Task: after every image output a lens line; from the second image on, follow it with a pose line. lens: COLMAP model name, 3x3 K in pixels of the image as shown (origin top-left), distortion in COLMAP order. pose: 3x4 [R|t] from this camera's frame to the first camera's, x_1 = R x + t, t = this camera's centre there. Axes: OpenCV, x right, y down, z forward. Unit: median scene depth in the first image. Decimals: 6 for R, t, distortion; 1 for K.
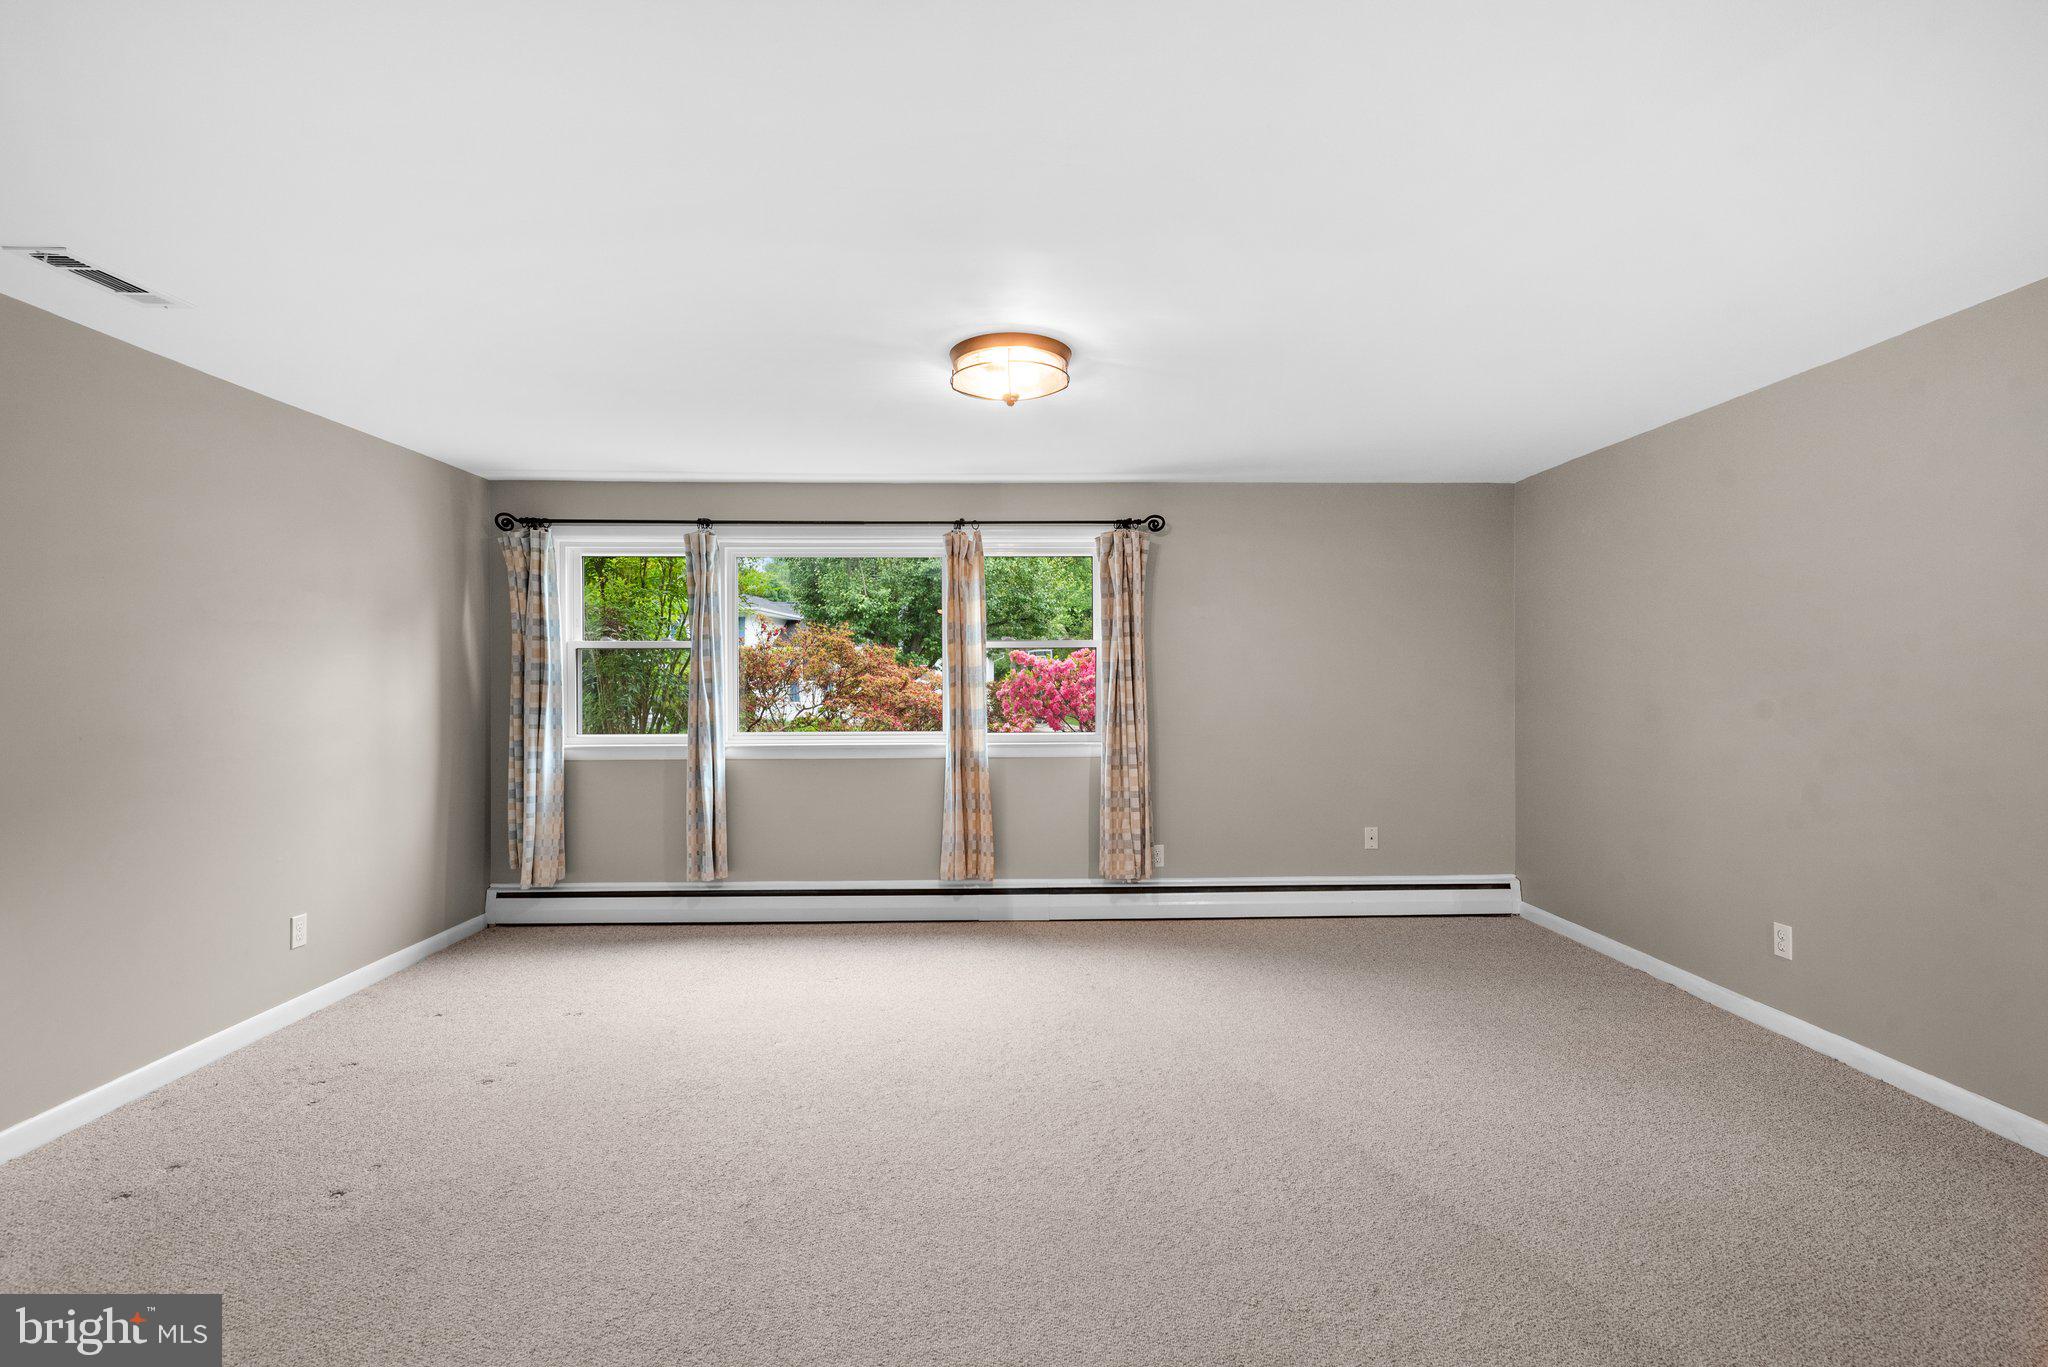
lens RADIAL K [[924.5, 0, 1023.7], [0, 924.5, 685.2], [0, 0, 1]] dist [0.002718, -0.000416]
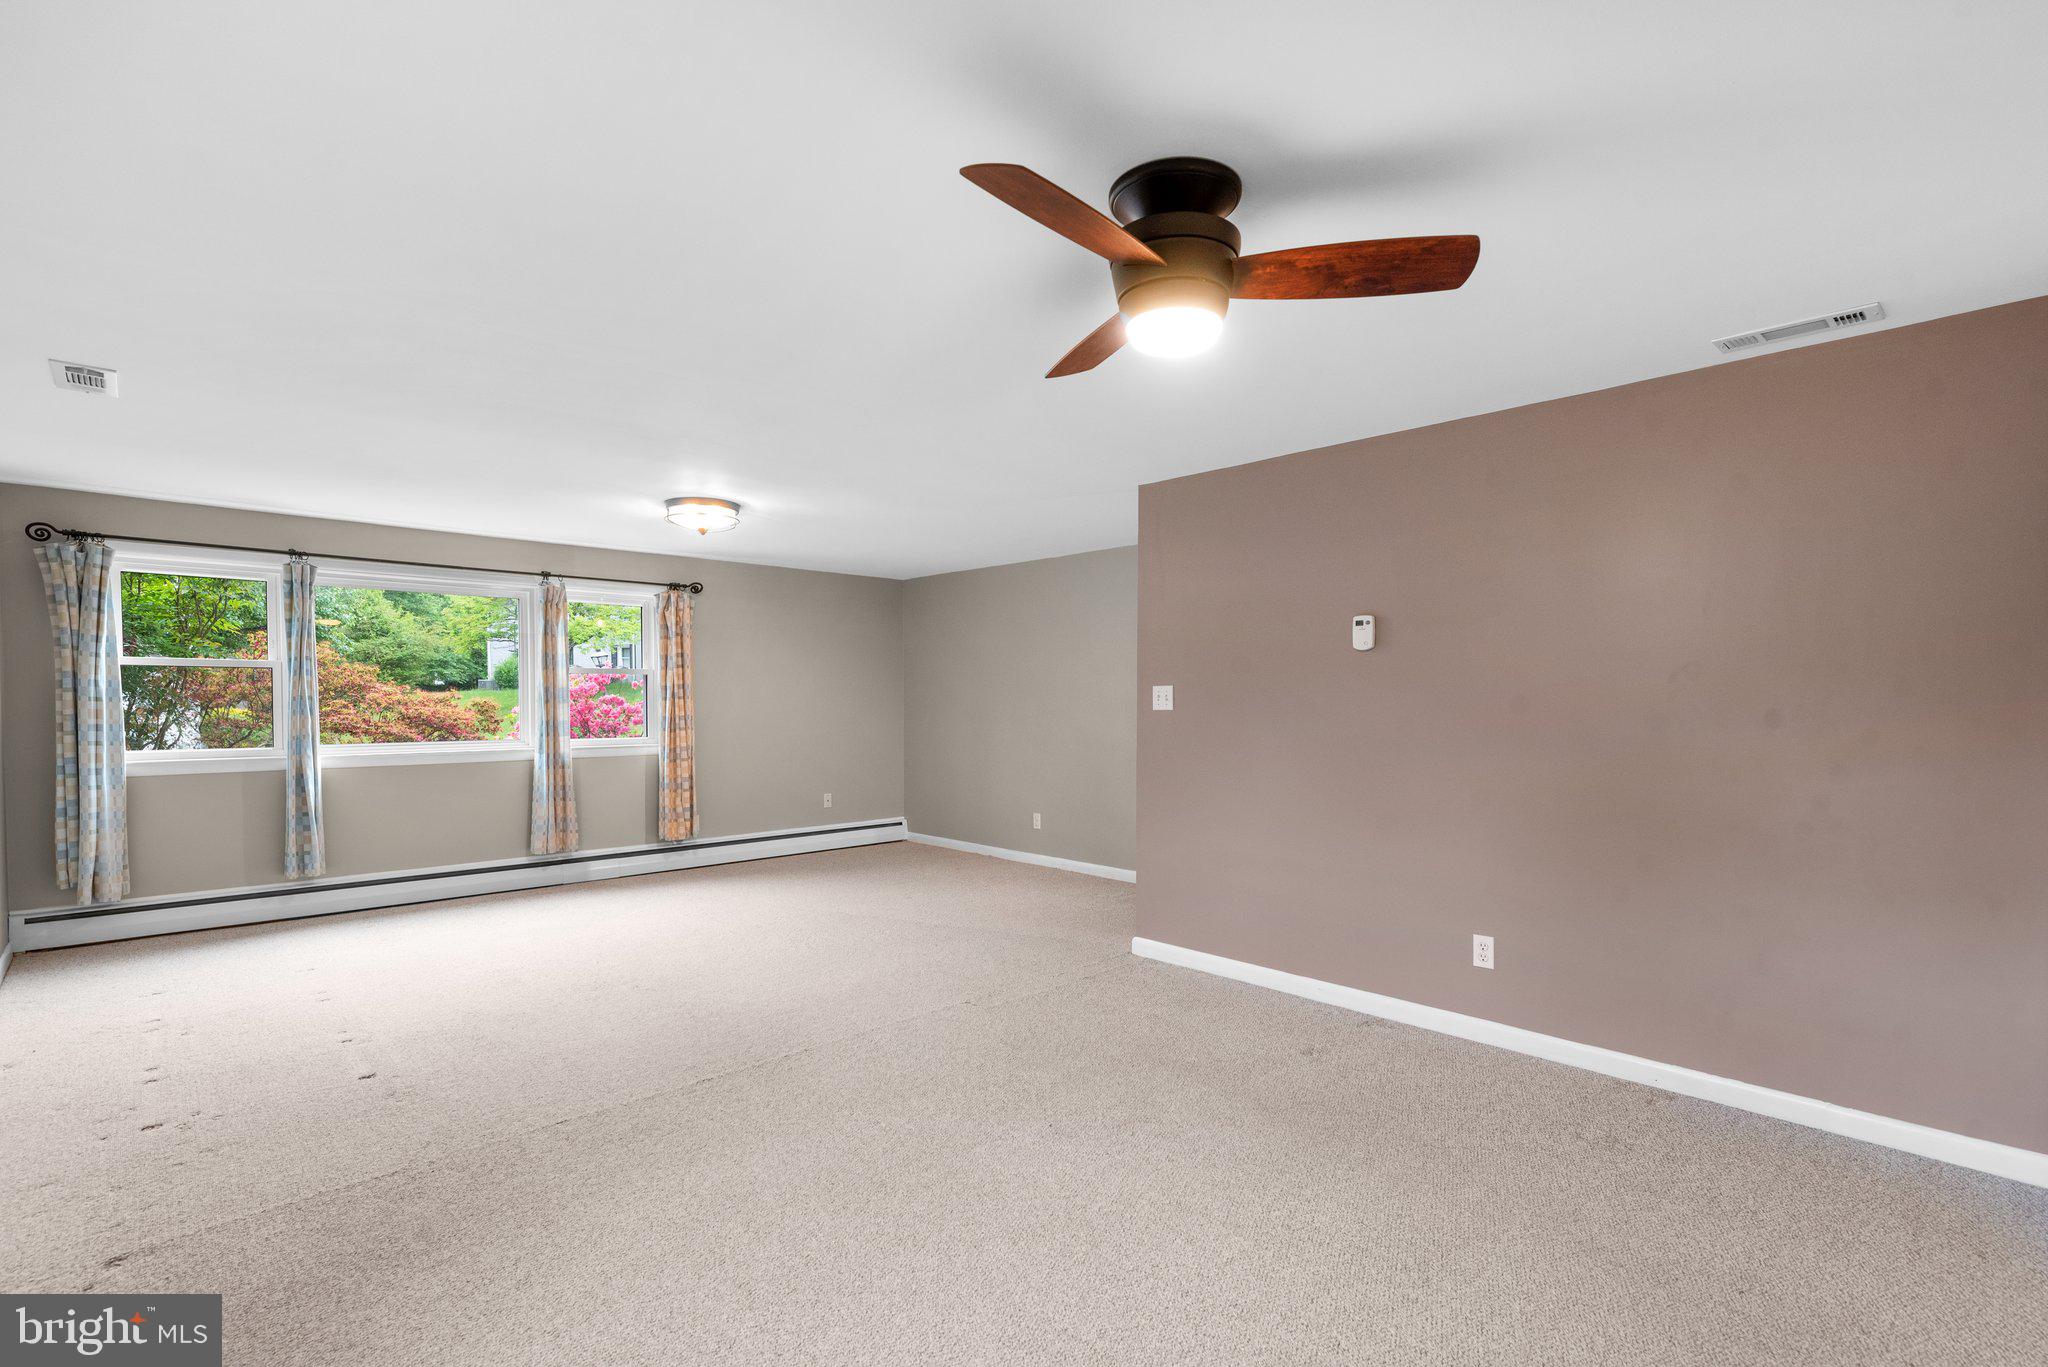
lens RADIAL K [[924.5, 0, 1034.2], [0, 924.5, 713.6], [0, 0, 1]] dist [0.002718, -0.000416]
pose [[0.737358, -0.007182, 0.675464, -0.442781], [0.000310, 0.999947, 0.010293, 0.002918], [-0.675502, -0.007380, 0.737321, -0.403645]]
